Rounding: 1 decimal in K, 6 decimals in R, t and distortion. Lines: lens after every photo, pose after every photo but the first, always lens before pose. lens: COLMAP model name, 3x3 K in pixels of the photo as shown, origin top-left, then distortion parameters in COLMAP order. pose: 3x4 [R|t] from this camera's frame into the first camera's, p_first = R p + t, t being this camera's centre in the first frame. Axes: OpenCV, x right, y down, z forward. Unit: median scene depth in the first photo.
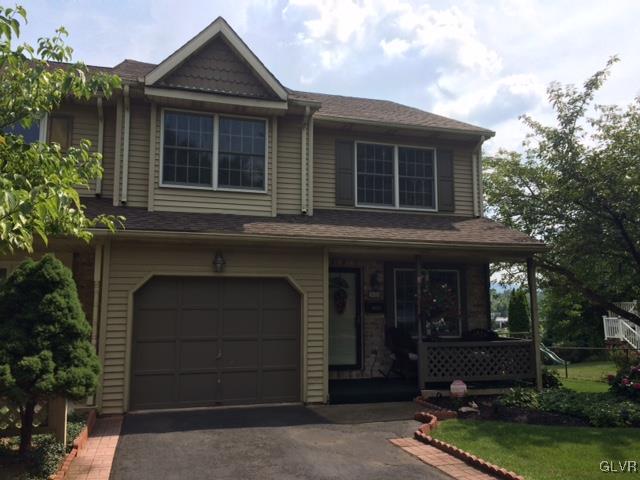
lens RADIAL K [[544.2, 0, 316.7], [0, 544.2, 241.8], [0, 0, 1]] dist [0.090609, -0.125170]
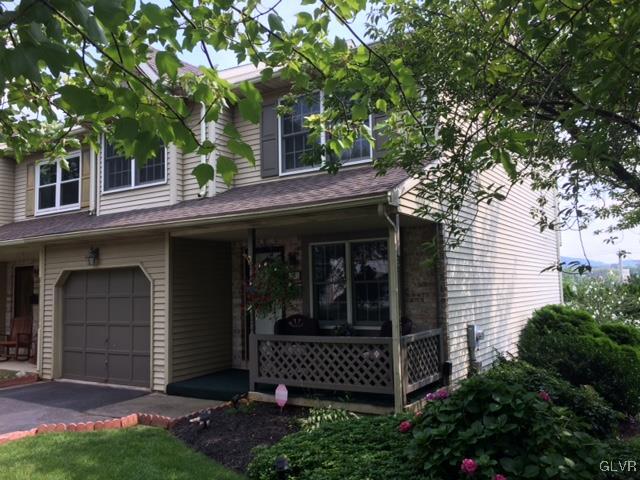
lens RADIAL K [[544.2, 0, 316.7], [0, 544.2, 241.8], [0, 0, 1]] dist [0.090609, -0.125170]
pose [[0.664126, -0.082844, -0.743017, 0.885426], [0.114697, 0.993366, -0.008238, 0.063644], [0.738770, -0.079751, 0.669222, 0.533942]]
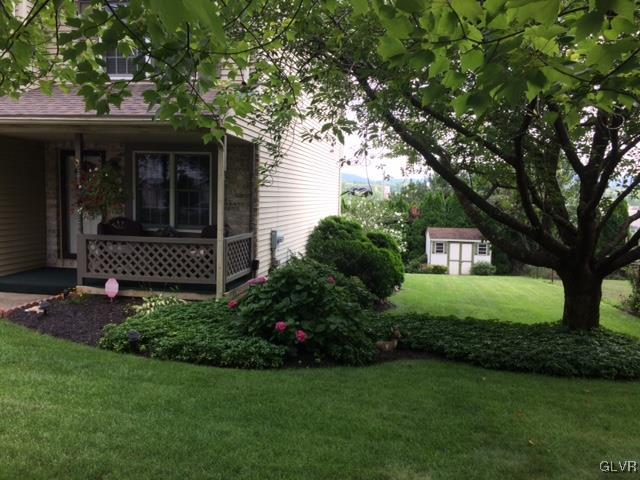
lens RADIAL K [[544.2, 0, 316.7], [0, 544.2, 241.8], [0, 0, 1]] dist [0.090609, -0.125170]
pose [[0.895129, 0.057294, -0.442110, 0.930805], [0.030454, 0.981532, 0.188858, 0.040608], [0.444766, -0.182517, 0.876853, 0.391783]]
